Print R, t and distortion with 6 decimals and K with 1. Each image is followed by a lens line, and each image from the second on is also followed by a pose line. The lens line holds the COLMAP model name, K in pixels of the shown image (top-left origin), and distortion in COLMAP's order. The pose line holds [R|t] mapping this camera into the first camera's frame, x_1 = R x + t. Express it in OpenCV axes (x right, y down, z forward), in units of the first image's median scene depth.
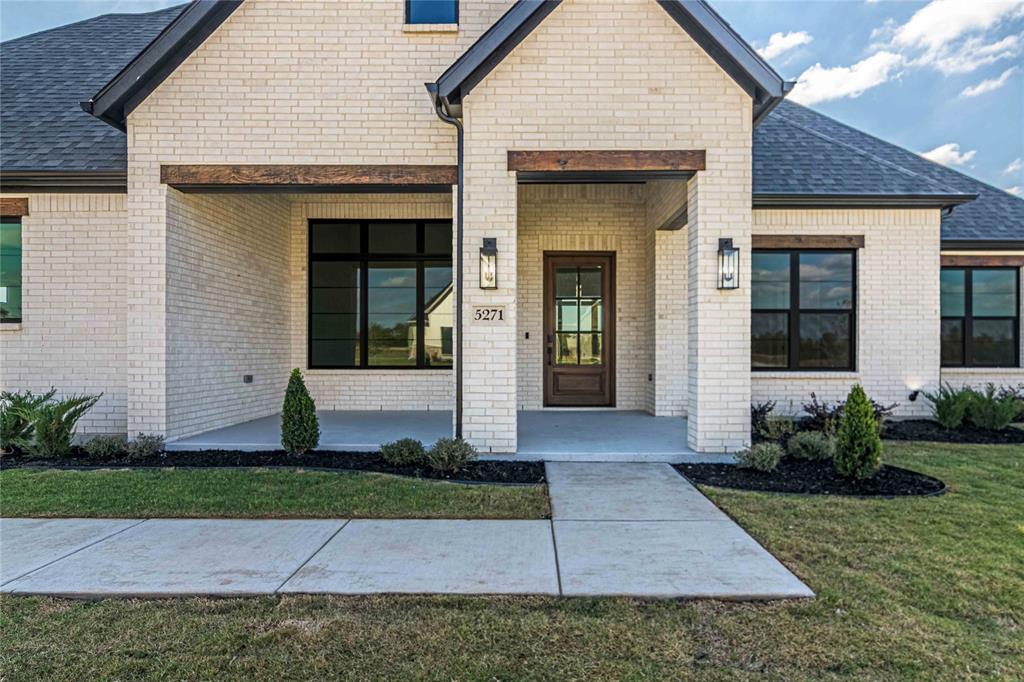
lens RADIAL K [[610.4, 0, 512.0], [0, 610.4, 341.0], [0, 0, 1]] dist [0.003820, 0.000622]
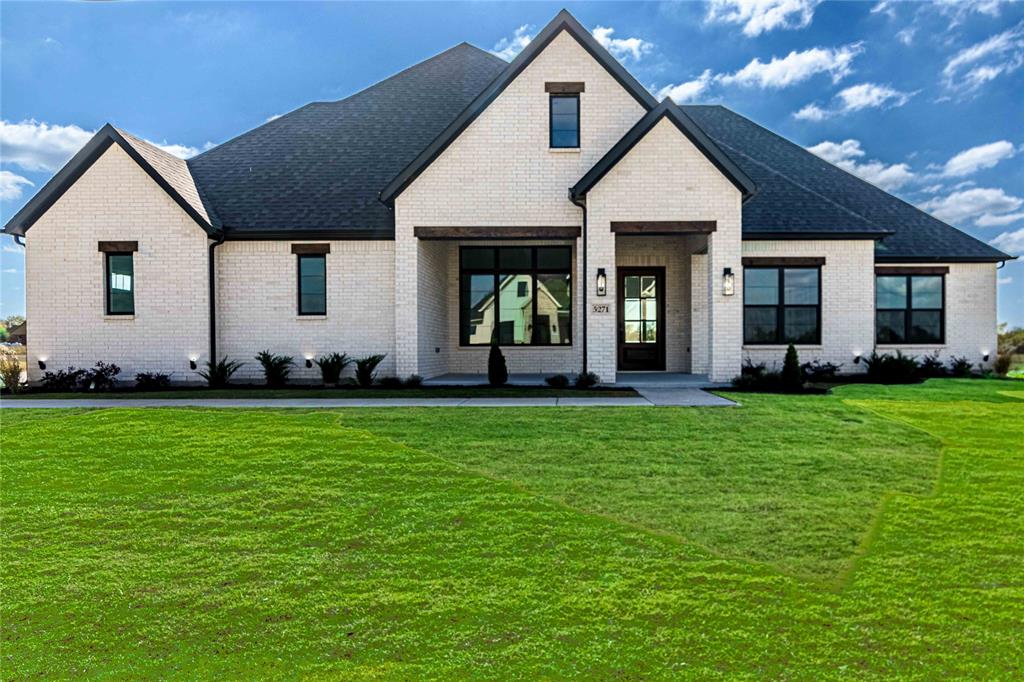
lens RADIAL K [[676.2, 0, 542.5], [0, 676.2, 344.4], [0, 0, 1]] dist [-0.000584, -0.000073]
pose [[0.999977, -0.004852, 0.004711, -0.207856], [0.004808, 0.999947, 0.009128, 0.040886], [-0.004755, -0.009105, 0.999947, -0.979618]]
